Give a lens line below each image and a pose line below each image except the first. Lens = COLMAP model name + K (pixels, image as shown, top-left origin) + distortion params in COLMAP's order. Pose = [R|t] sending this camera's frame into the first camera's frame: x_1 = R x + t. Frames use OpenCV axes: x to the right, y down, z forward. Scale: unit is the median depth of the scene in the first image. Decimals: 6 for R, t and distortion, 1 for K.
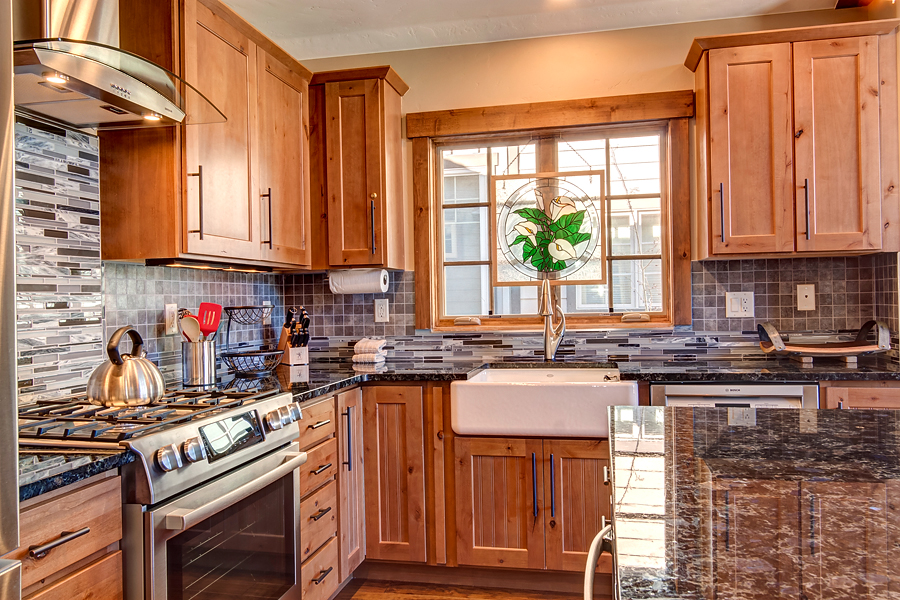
lens RADIAL K [[709.0, 0, 450.0], [0, 709.0, 300.0], [0, 0, 1]] dist [0.004872, -0.003720]
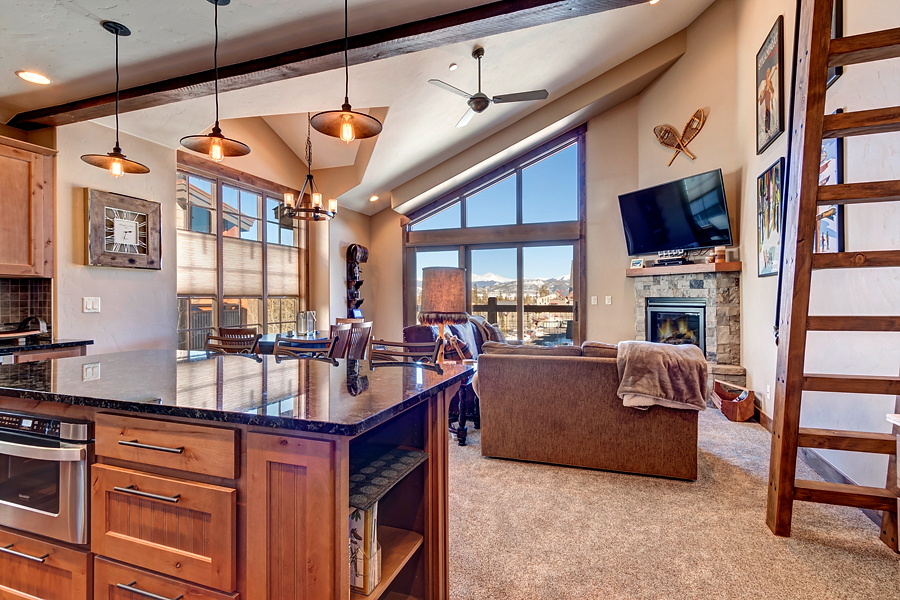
lens RADIAL K [[449.7, 0, 450.0], [0, 449.7, 300.0], [0, 0, 1]] dist [-0.000266, -0.000335]
pose [[0.140163, 0.016922, 0.989984, -0.309674], [-0.000326, 0.999855, -0.017044, 0.006006], [-0.990128, 0.002067, 0.140148, -0.138219]]
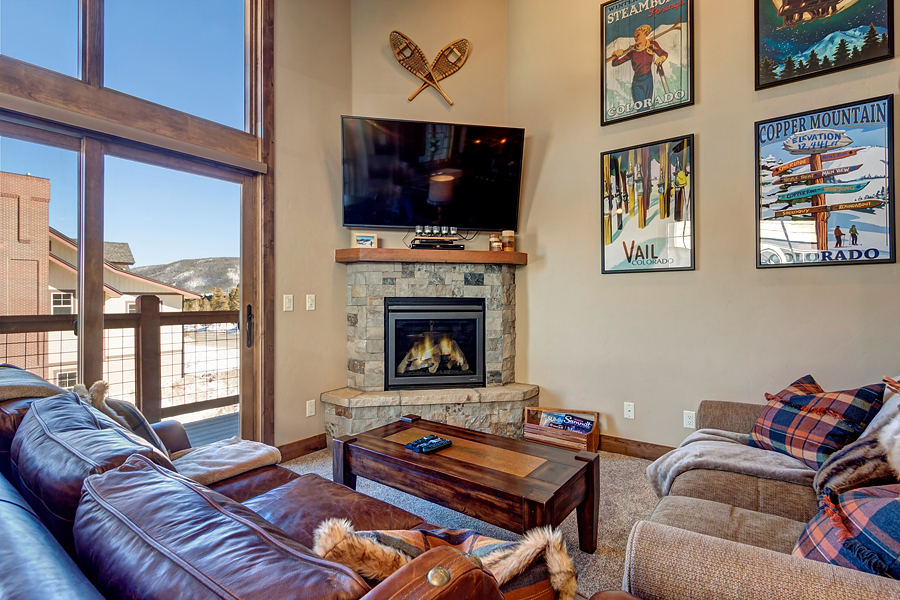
lens RADIAL K [[424.1, 0, 450.7], [0, 424.1, 298.2], [0, 0, 1]] dist [0.009644, -0.006999]
pose [[-0.914667, 0.022225, 0.403597, 0.983532], [0.019221, 0.999749, -0.011494, -0.017327], [-0.403751, -0.002756, -0.914865, 0.223348]]
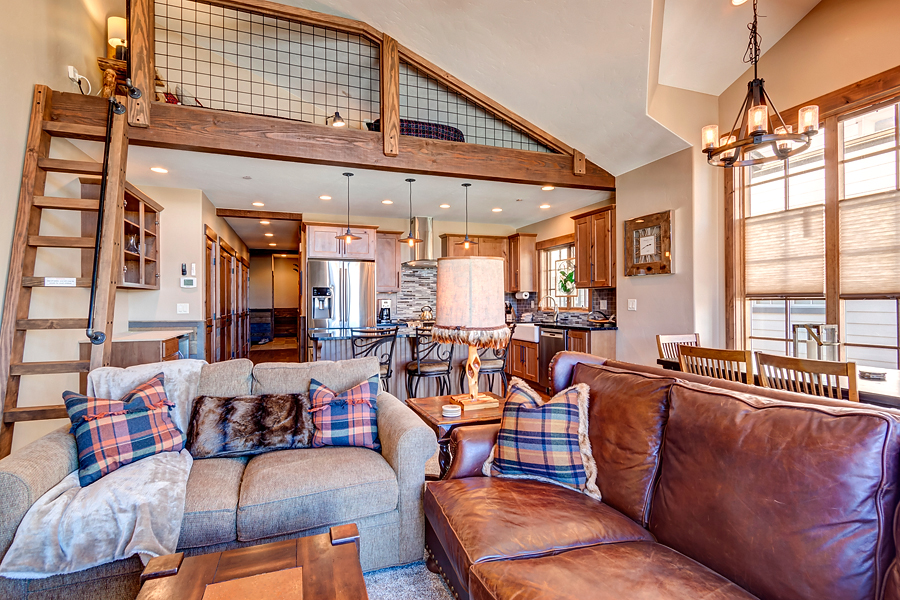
lens RADIAL K [[424.1, 0, 450.7], [0, 424.1, 298.2], [0, 0, 1]] dist [0.009644, -0.006999]
pose [[0.534545, 0.010343, -0.845076, 1.463616], [-0.003797, 0.999944, 0.009837, -0.032986], [0.845131, -0.002049, 0.534555, -0.373134]]
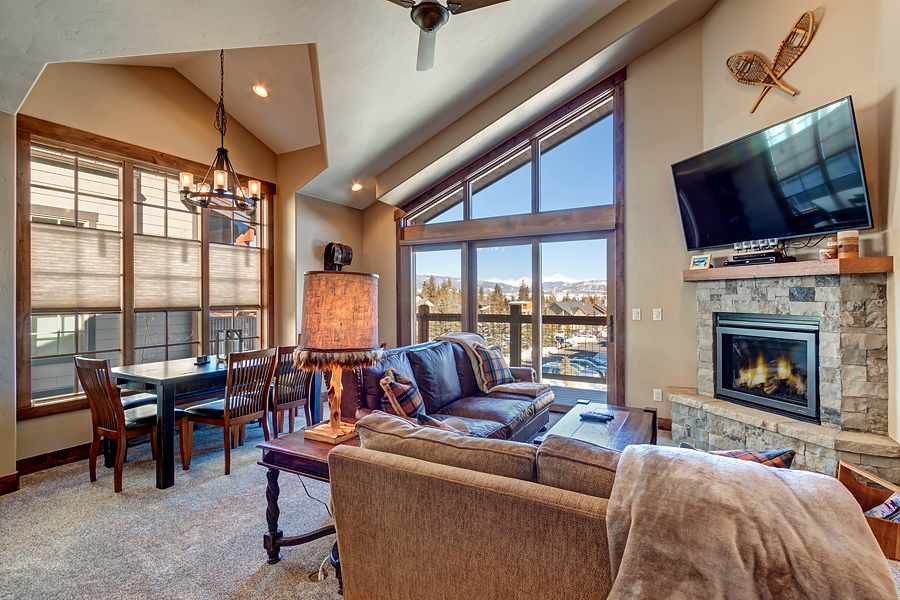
lens RADIAL K [[424.1, 0, 450.7], [0, 424.1, 298.2], [0, 0, 1]] dist [0.009644, -0.006999]
pose [[0.296296, 0.021578, 0.954852, 0.266583], [-0.005176, 0.999766, -0.020987, -0.044367], [-0.955082, 0.001277, 0.296338, -0.320812]]
